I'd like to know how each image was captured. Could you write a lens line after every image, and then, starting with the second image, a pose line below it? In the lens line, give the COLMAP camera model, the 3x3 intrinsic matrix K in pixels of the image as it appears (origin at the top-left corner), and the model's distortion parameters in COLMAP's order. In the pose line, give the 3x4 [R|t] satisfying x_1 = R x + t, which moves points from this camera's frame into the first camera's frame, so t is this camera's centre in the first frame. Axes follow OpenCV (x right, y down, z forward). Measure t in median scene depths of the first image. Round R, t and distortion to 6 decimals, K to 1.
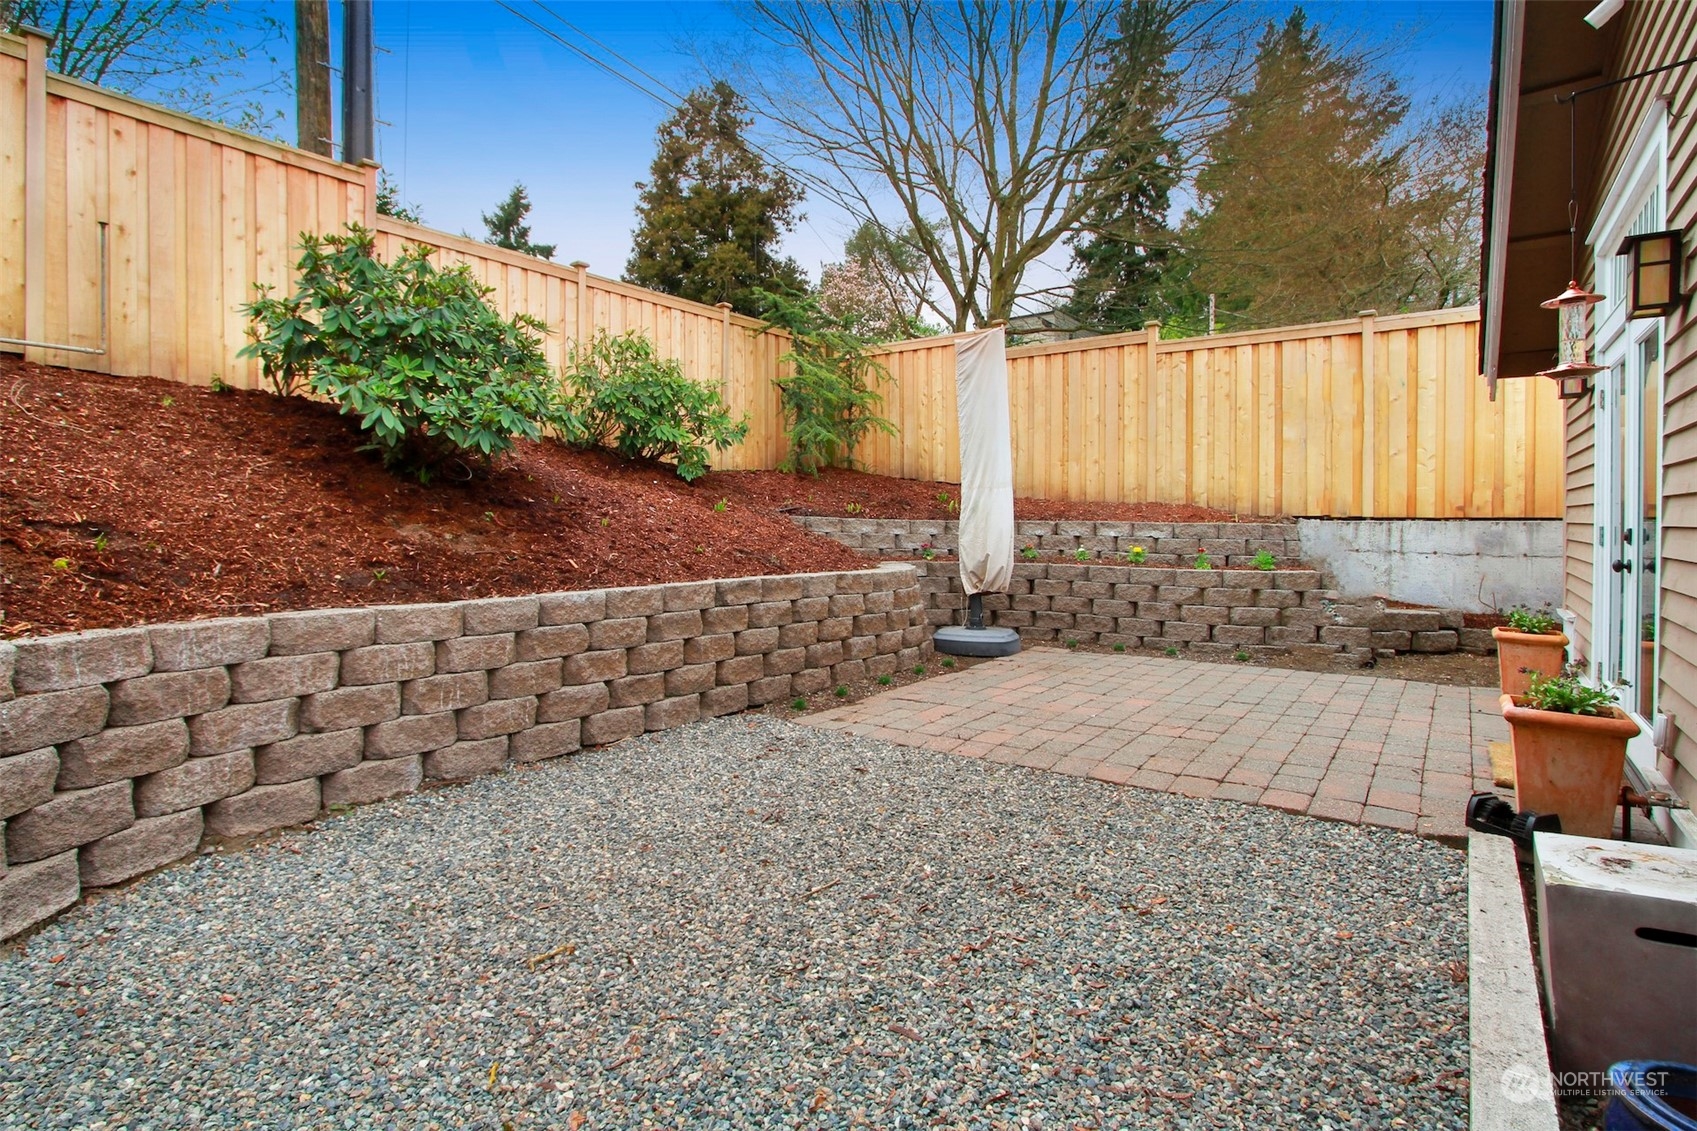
lens RADIAL K [[834.2, 0, 848.2], [0, 834.2, 538.1], [0, 0, 1]] dist [-0.001962, 0.000313]
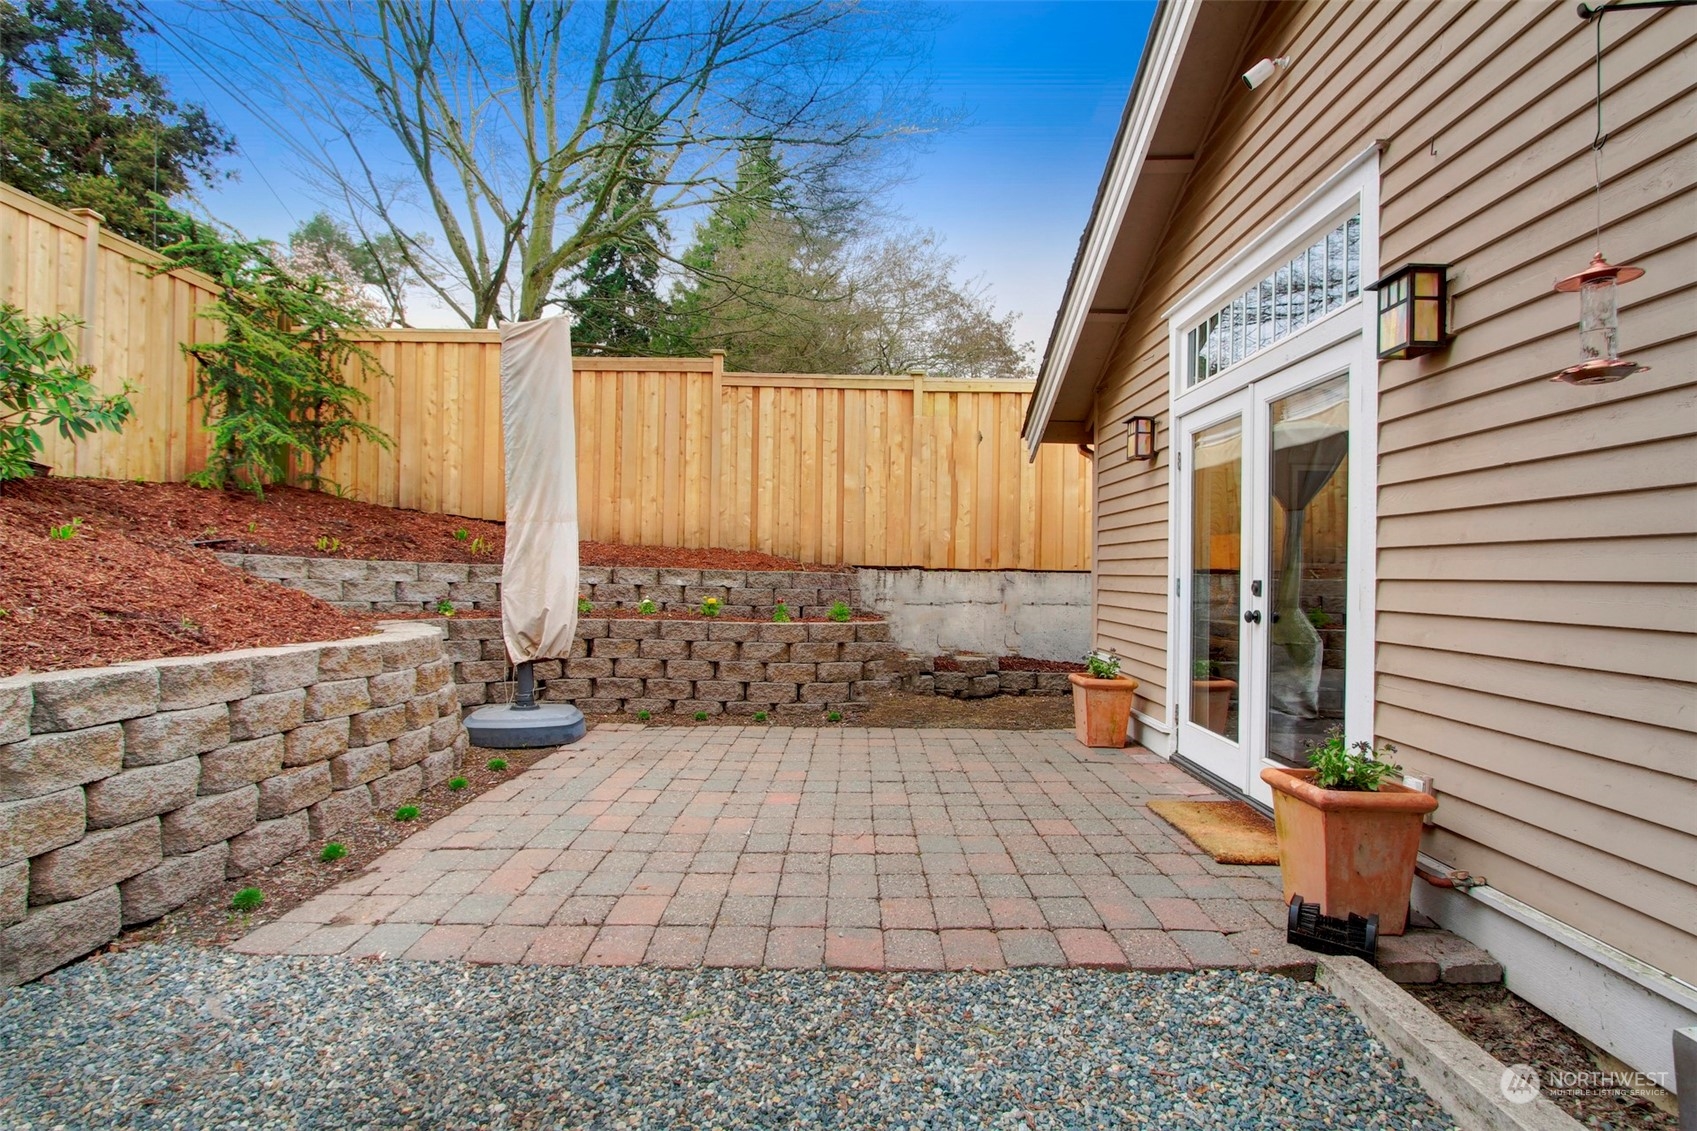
lens RADIAL K [[817.0, 0, 853.9], [0, 817.0, 569.6], [0, 0, 1]] dist [-0.014920, 0.001799]
pose [[0.818927, 0.013770, 0.573733, -0.024556], [-0.001826, 0.999770, -0.021389, -0.000991], [-0.573895, 0.016469, 0.818763, 0.212046]]
